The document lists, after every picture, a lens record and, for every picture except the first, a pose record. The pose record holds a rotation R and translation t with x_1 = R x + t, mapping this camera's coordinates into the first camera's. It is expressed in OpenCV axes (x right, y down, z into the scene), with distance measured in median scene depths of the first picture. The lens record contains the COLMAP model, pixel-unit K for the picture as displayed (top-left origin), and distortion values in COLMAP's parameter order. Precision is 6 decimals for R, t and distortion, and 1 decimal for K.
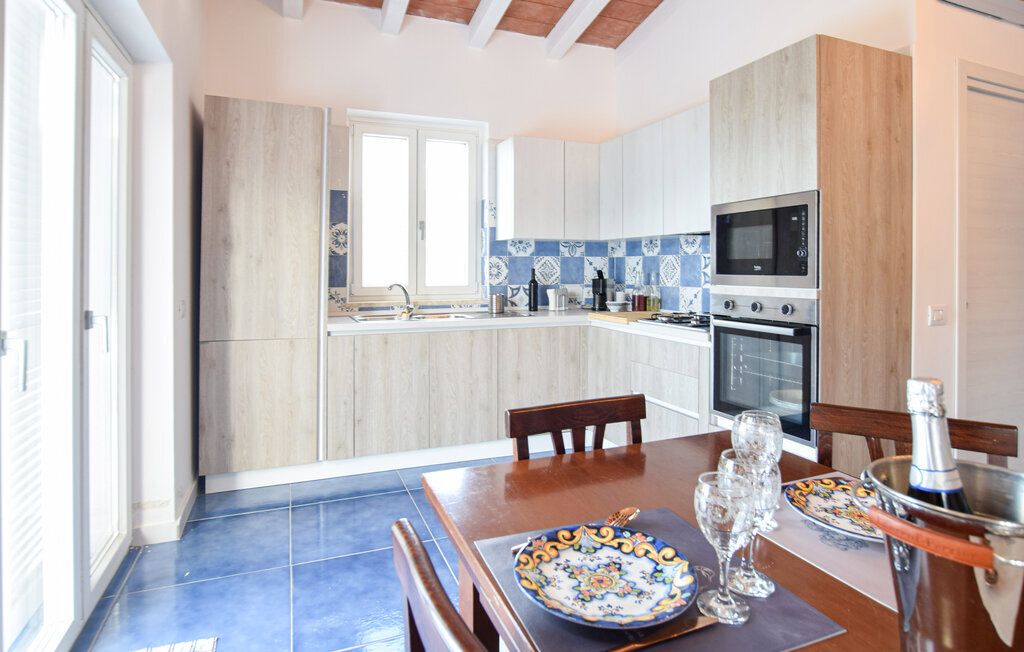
lens RADIAL K [[565.4, 0, 494.1], [0, 565.4, 260.2], [0, 0, 1]] dist [-0.013240, 0.000996]
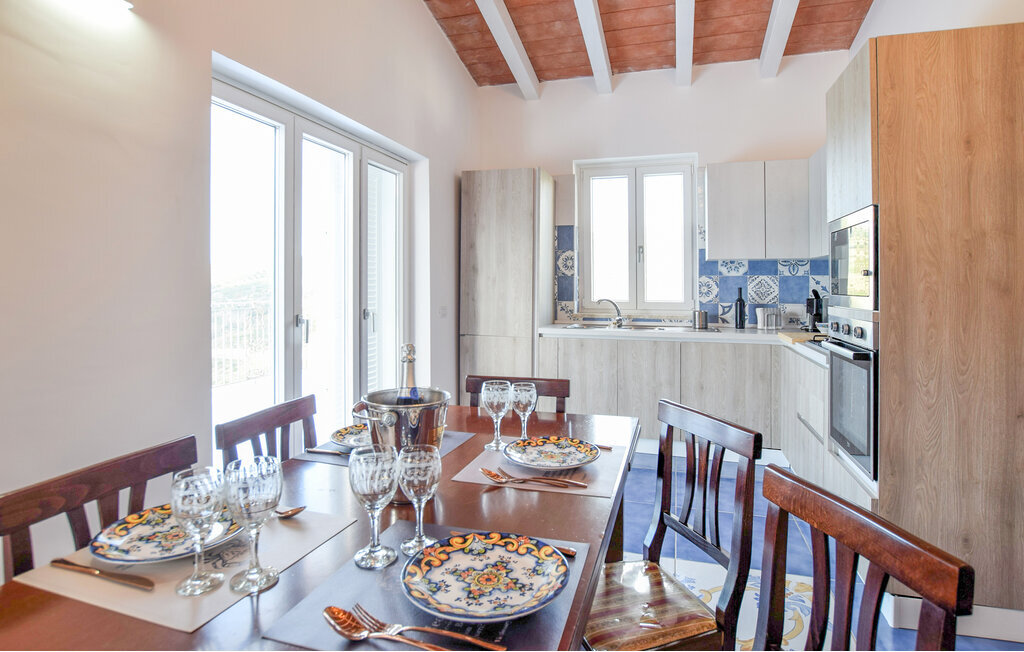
lens RADIAL K [[541.9, 0, 502.3], [0, 541.9, 276.3], [0, 0, 1]] dist [-0.005398, -0.000441]
pose [[0.776939, -0.007066, -0.629536, 0.379366], [0.004391, 0.999974, -0.005804, -0.001975], [0.629560, 0.001745, 0.776950, -0.046891]]
